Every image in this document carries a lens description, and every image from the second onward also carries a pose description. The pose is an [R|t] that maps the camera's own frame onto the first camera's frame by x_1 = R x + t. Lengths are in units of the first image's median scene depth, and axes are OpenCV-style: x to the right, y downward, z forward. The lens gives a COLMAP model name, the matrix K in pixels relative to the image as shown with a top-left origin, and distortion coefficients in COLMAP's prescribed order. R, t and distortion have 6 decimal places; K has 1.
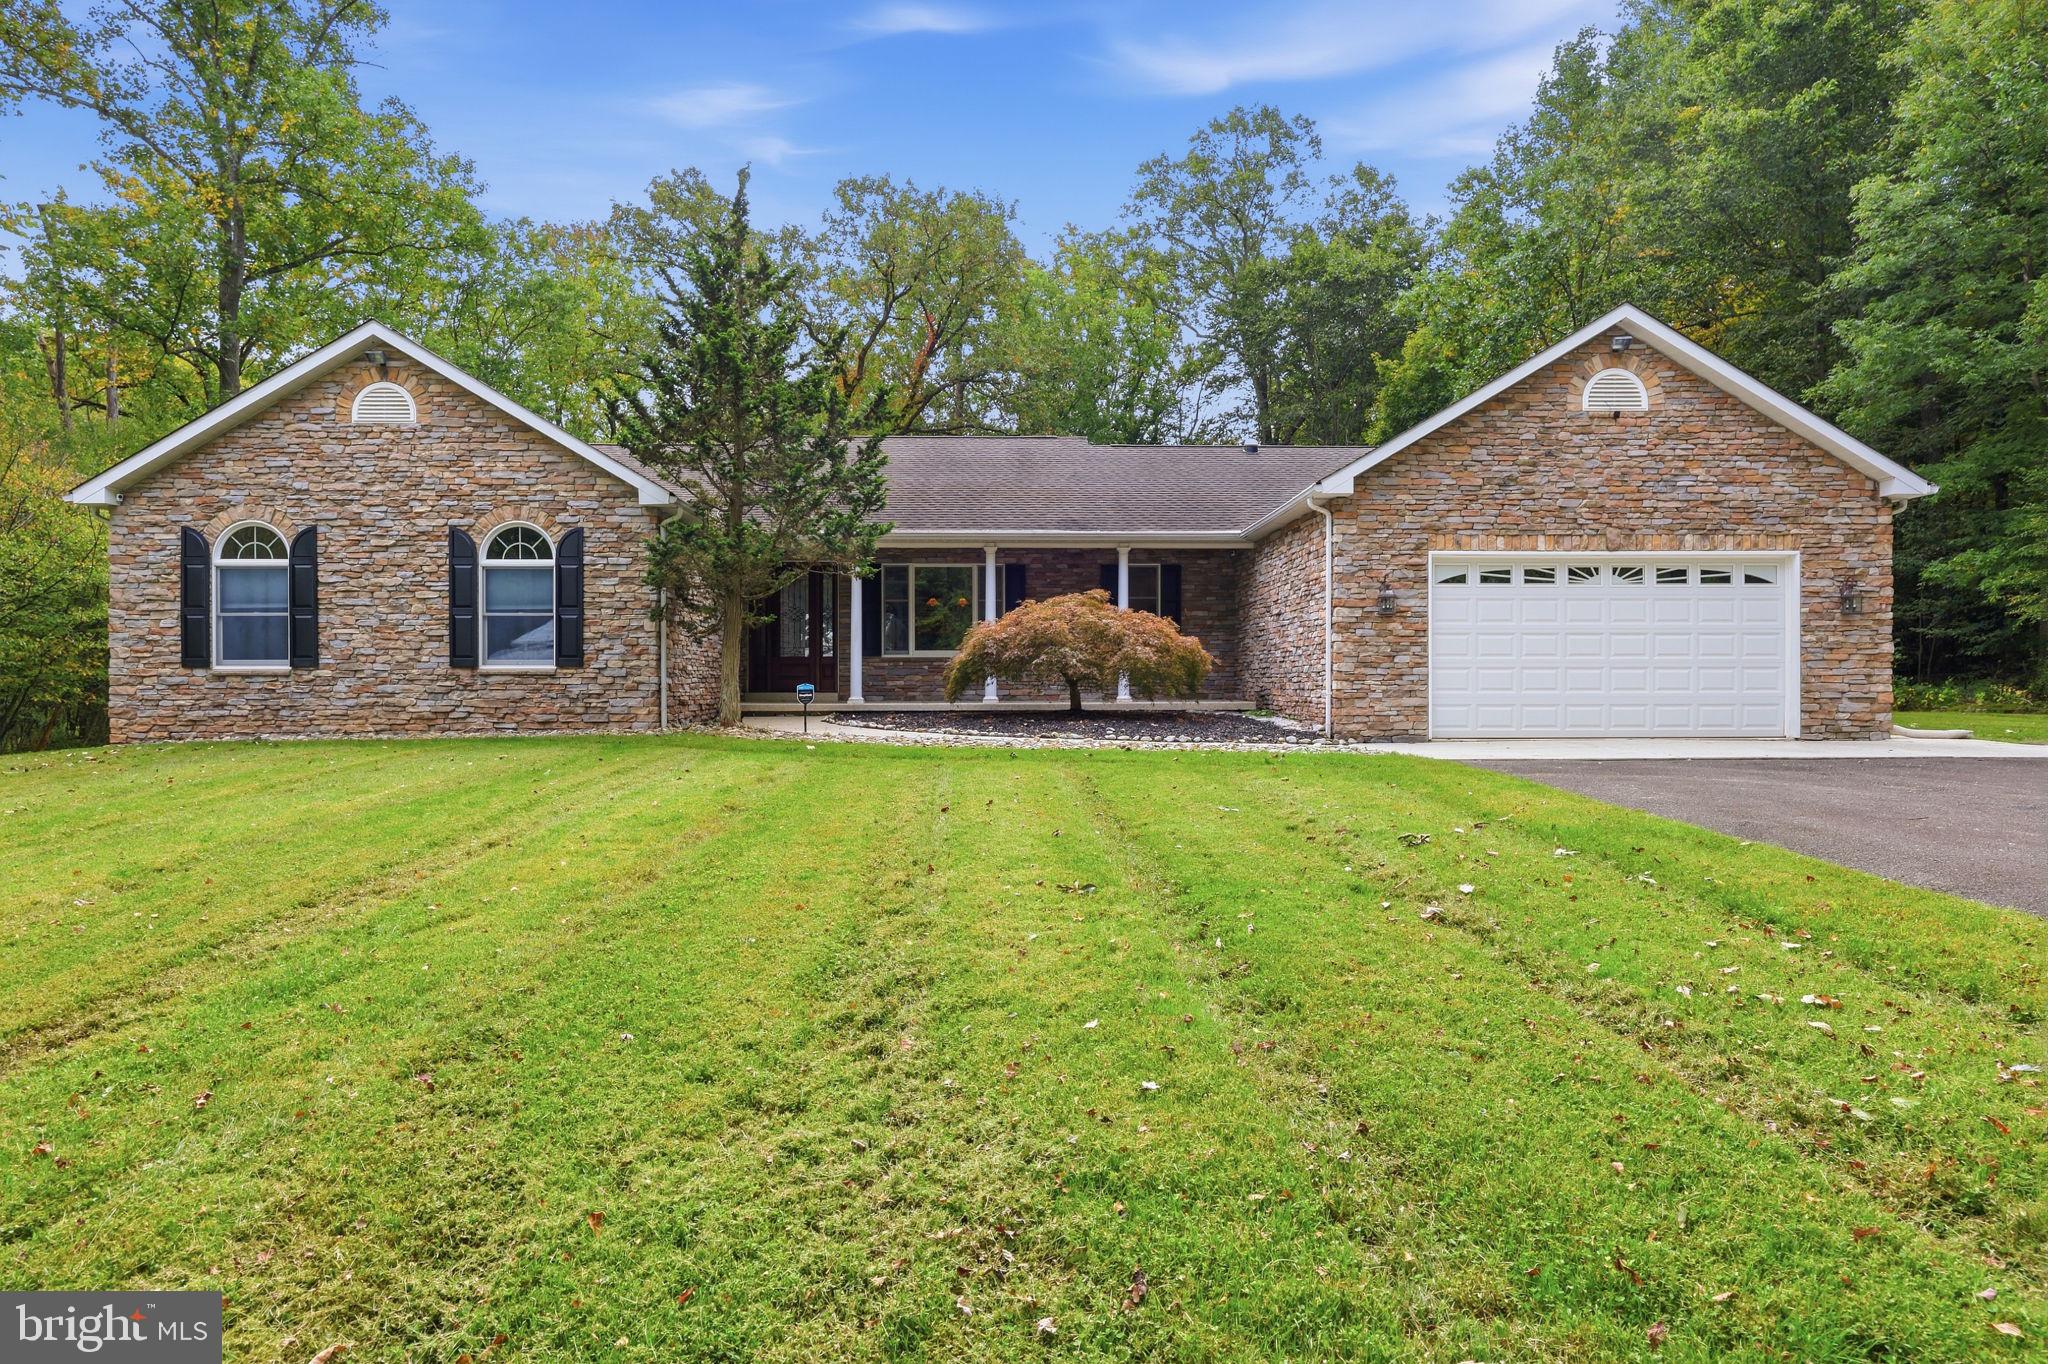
lens RADIAL K [[1137.6, 0, 1026.4], [0, 1137.6, 687.1], [0, 0, 1]] dist [-0.000814, 0.000721]
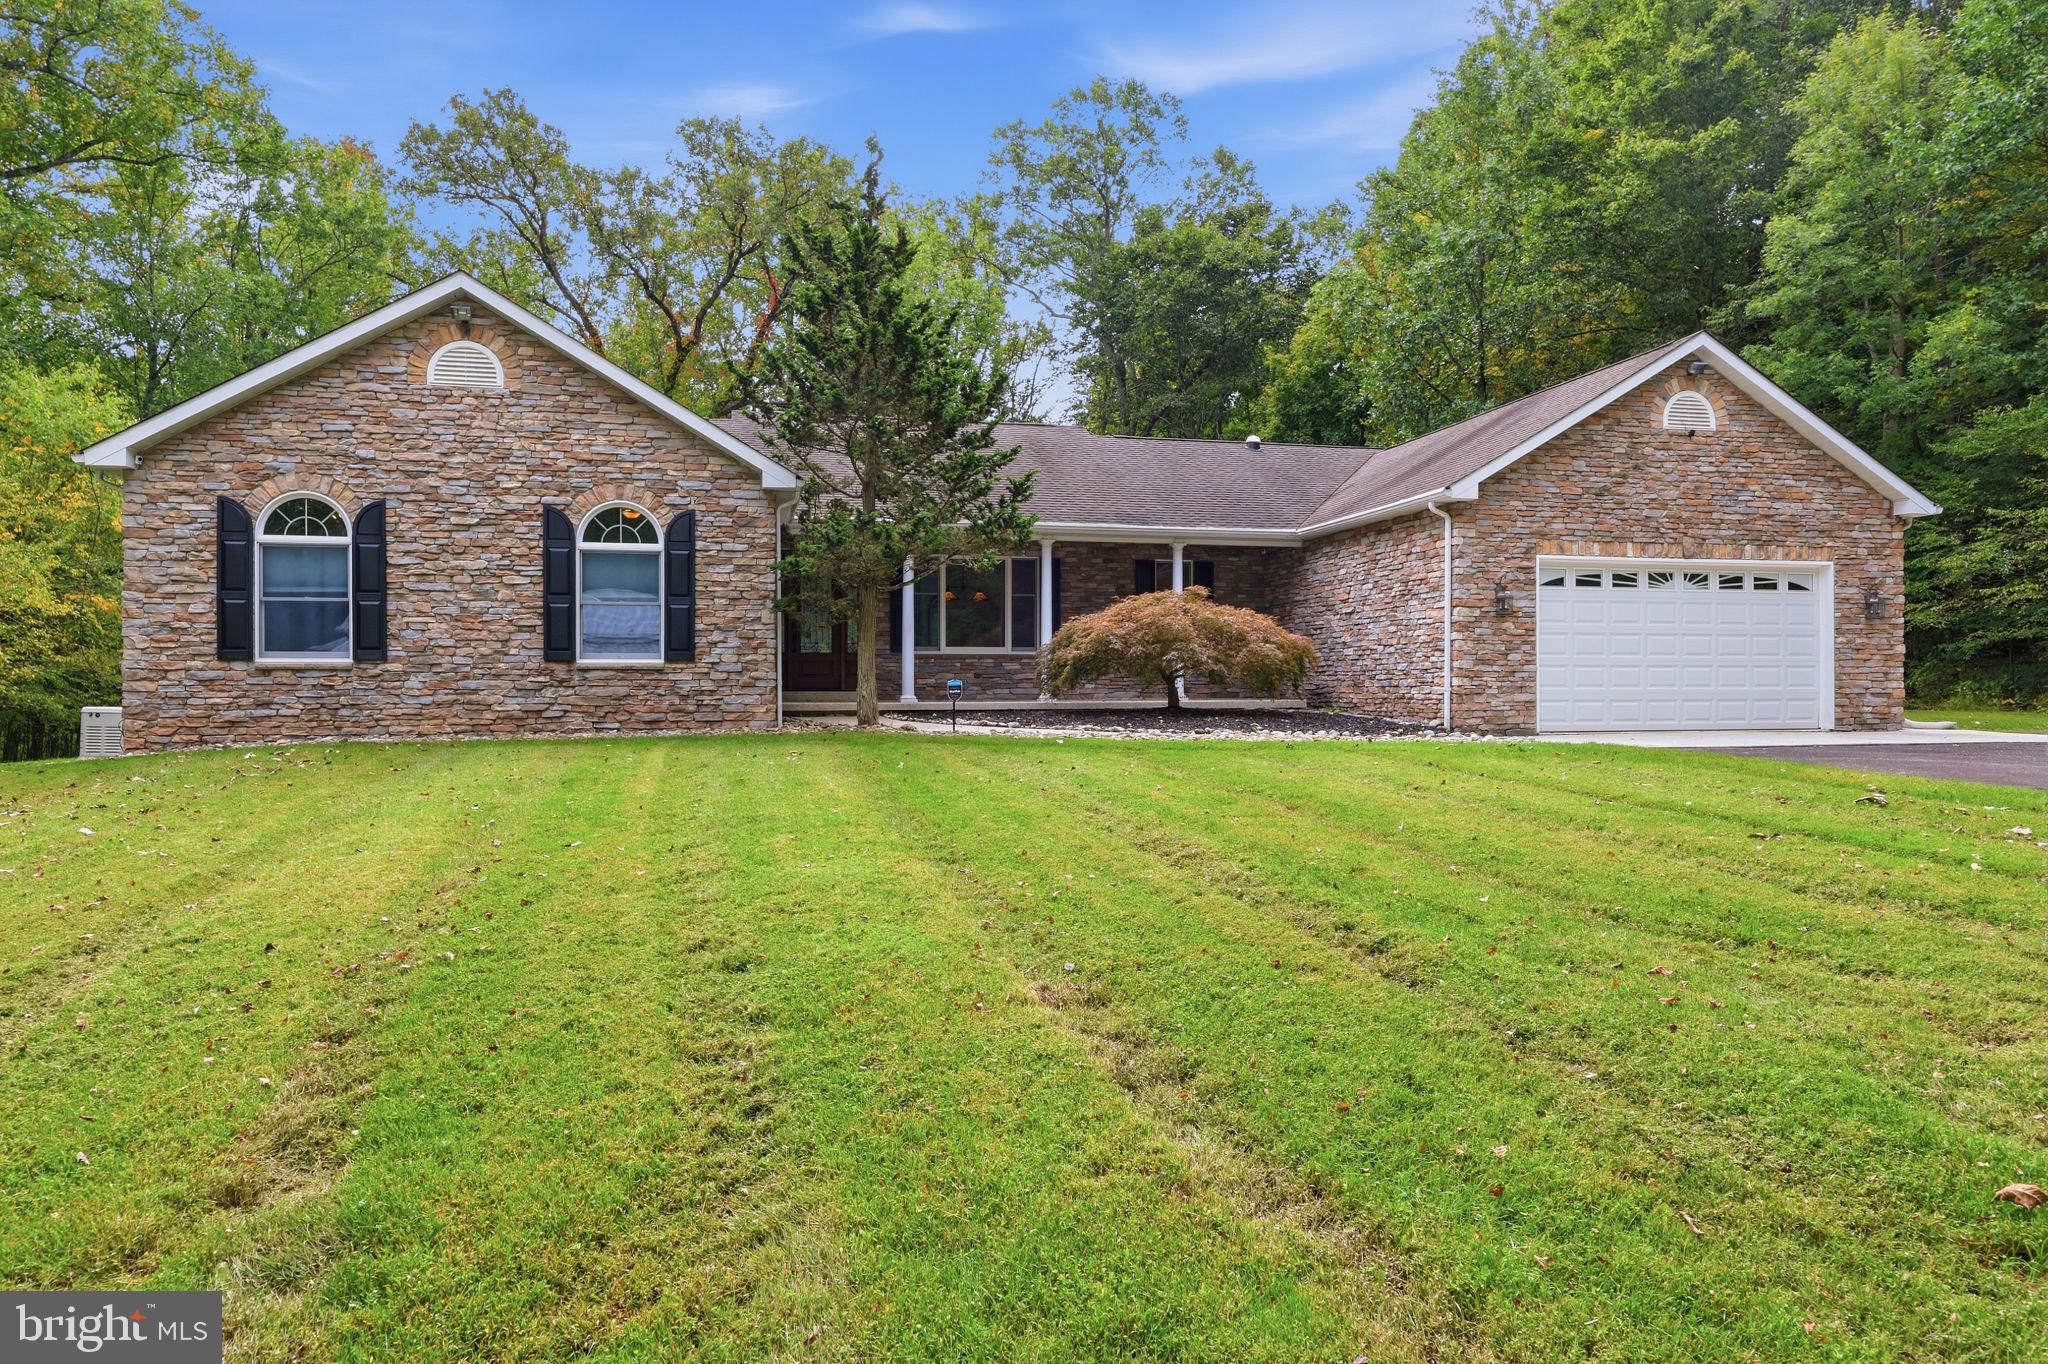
lens RADIAL K [[1261.2, 0, 1020.2], [0, 1261.2, 688.6], [0, 0, 1]] dist [-0.001414, 0.001078]
pose [[0.980583, -0.000051, 0.196104, -0.332896], [0.000563, 0.999997, -0.002556, 0.007179], [-0.196103, 0.002617, 0.980580, -0.053998]]
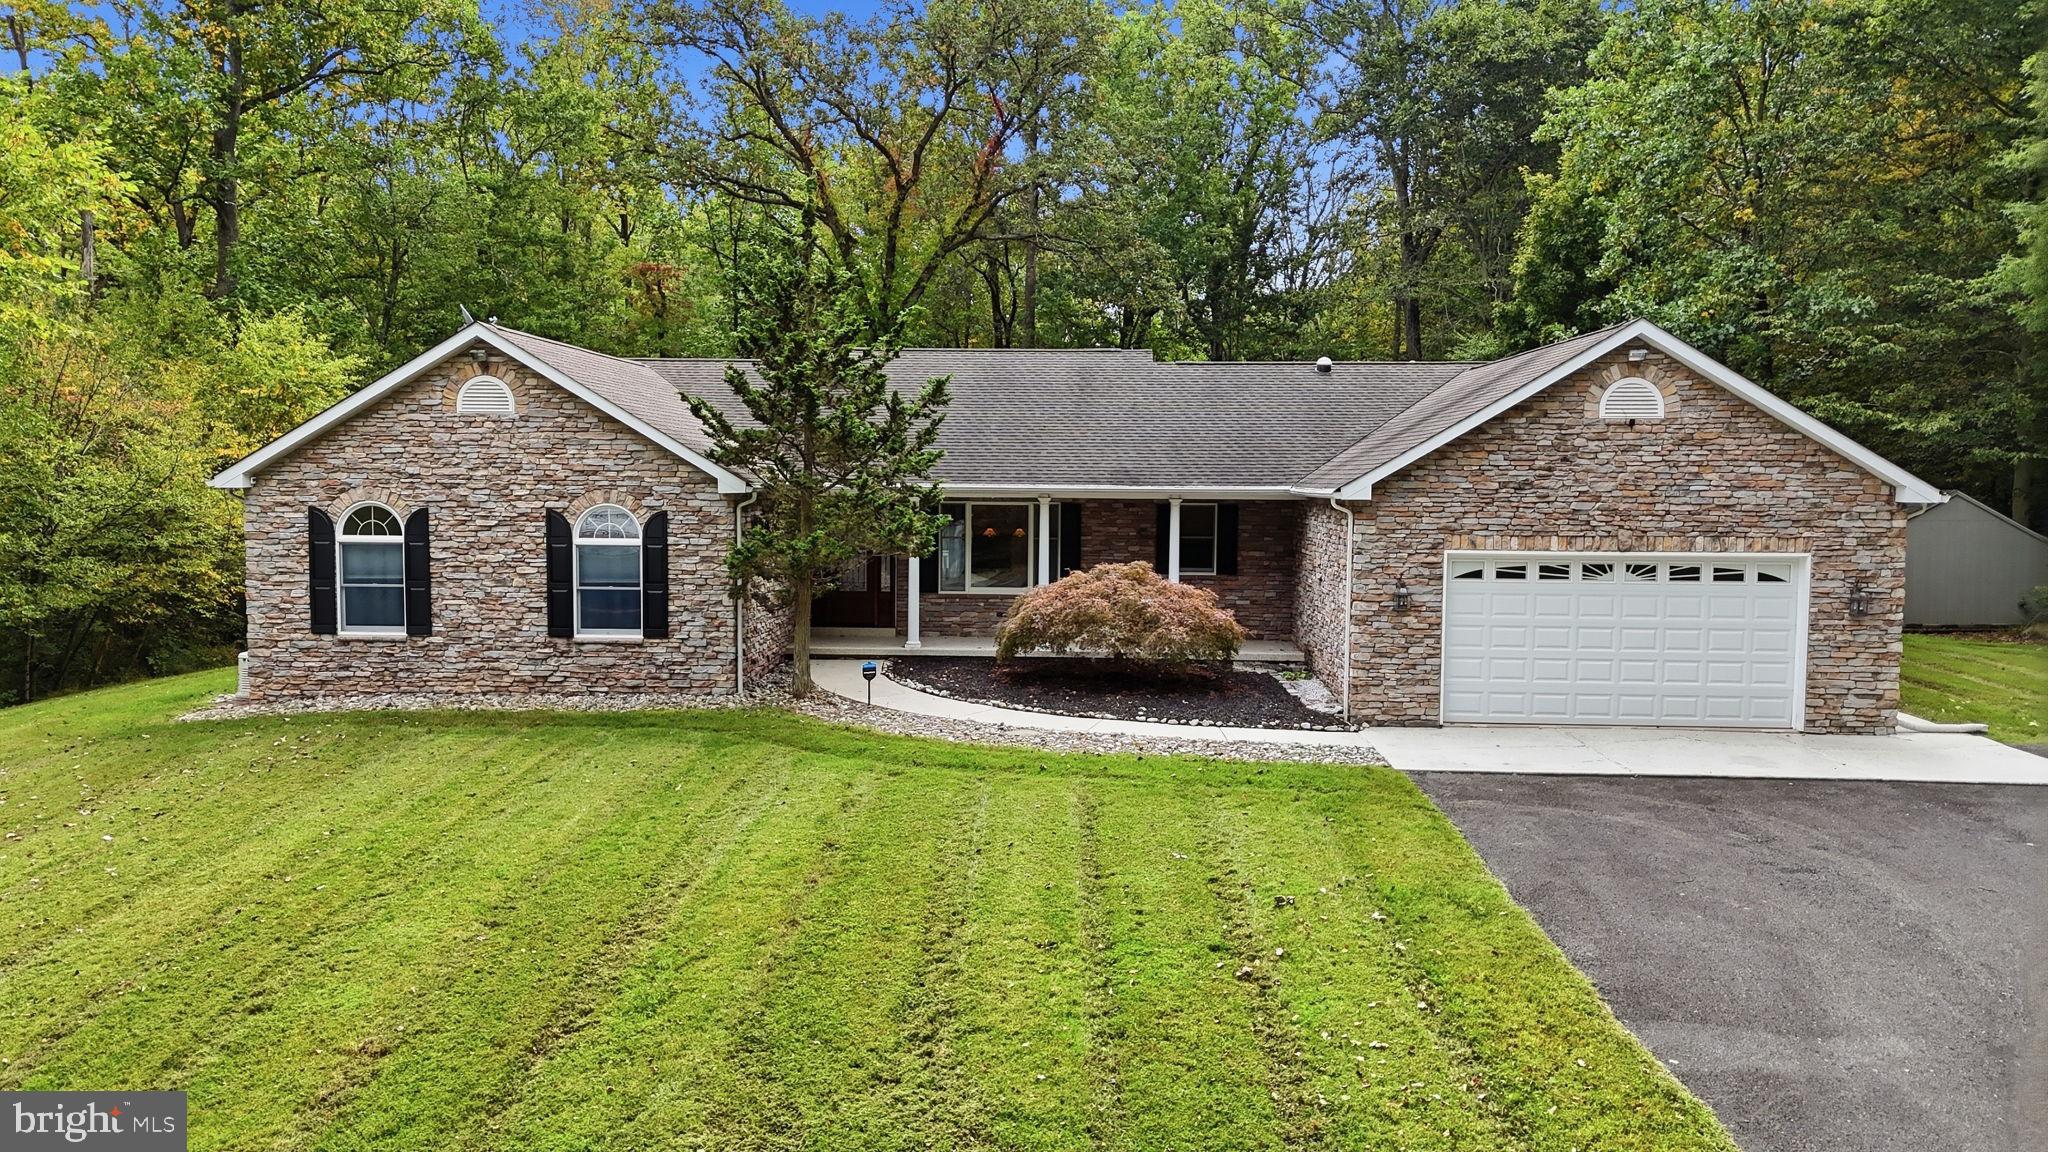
lens RADIAL K [[1464.6, 0, 1024.0], [0, 1464.6, 576.0], [0, 0, 1]] dist [0.059188, -0.050398]
pose [[0.997503, 0.014253, -0.069166, 0.052774], [-0.009741, 0.997828, 0.065145, -0.173893], [0.069944, -0.064309, 0.995476, -0.389681]]
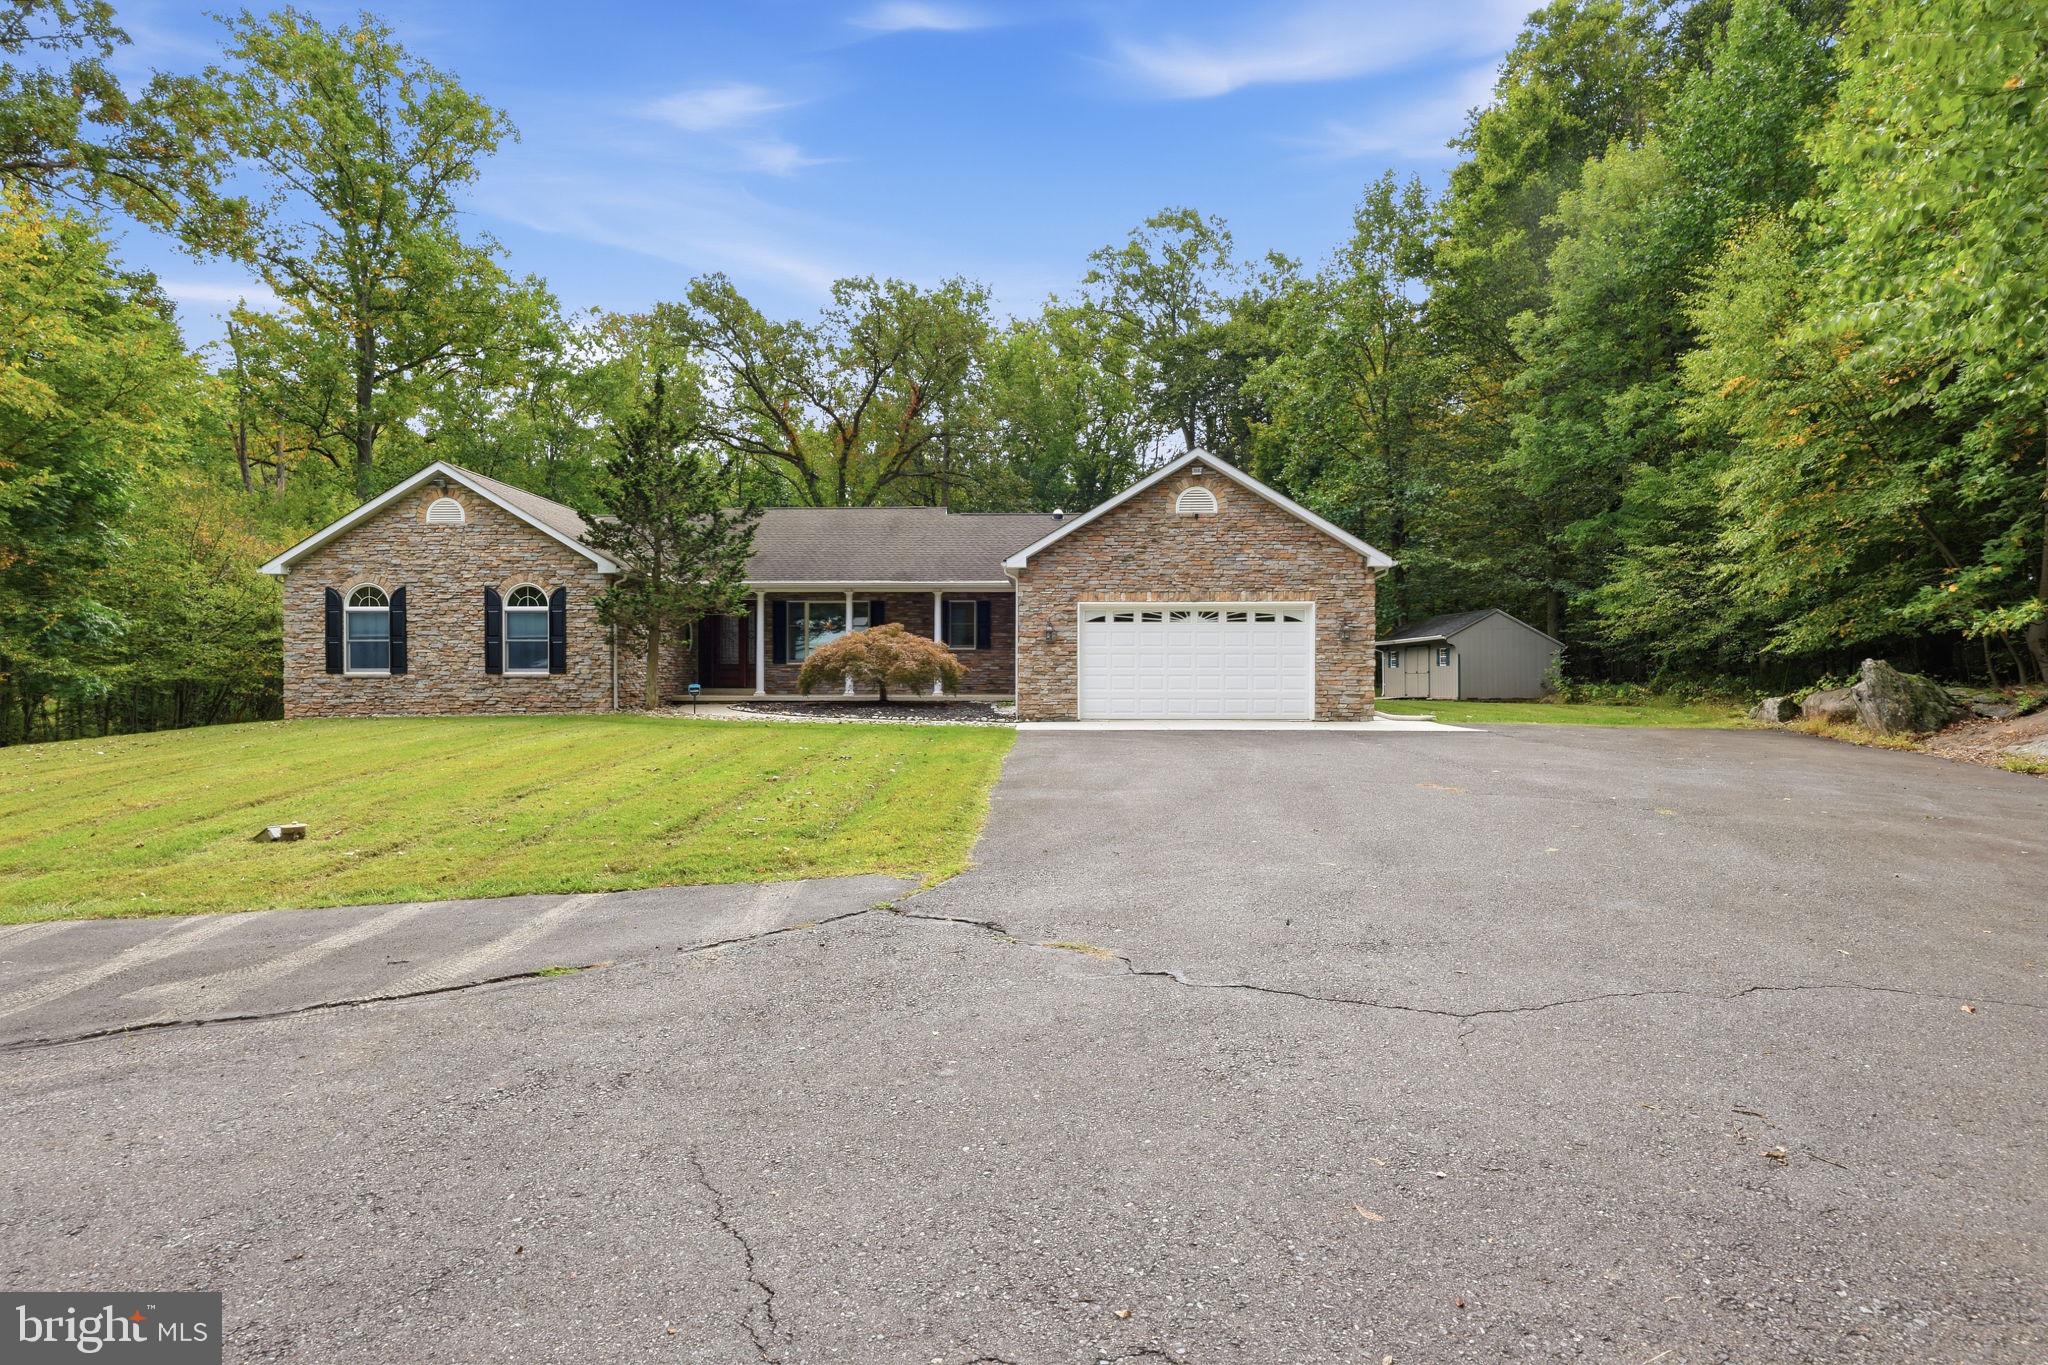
lens RADIAL K [[1022.8, 0, 1020.0], [0, 1022.8, 689.0], [0, 0, 1]] dist [-0.000051, -0.000915]
pose [[0.998770, 0.002564, -0.049510, 0.329237], [-0.002097, 0.999953, 0.009483, -0.010364], [0.049532, -0.009367, 0.998729, -0.422798]]
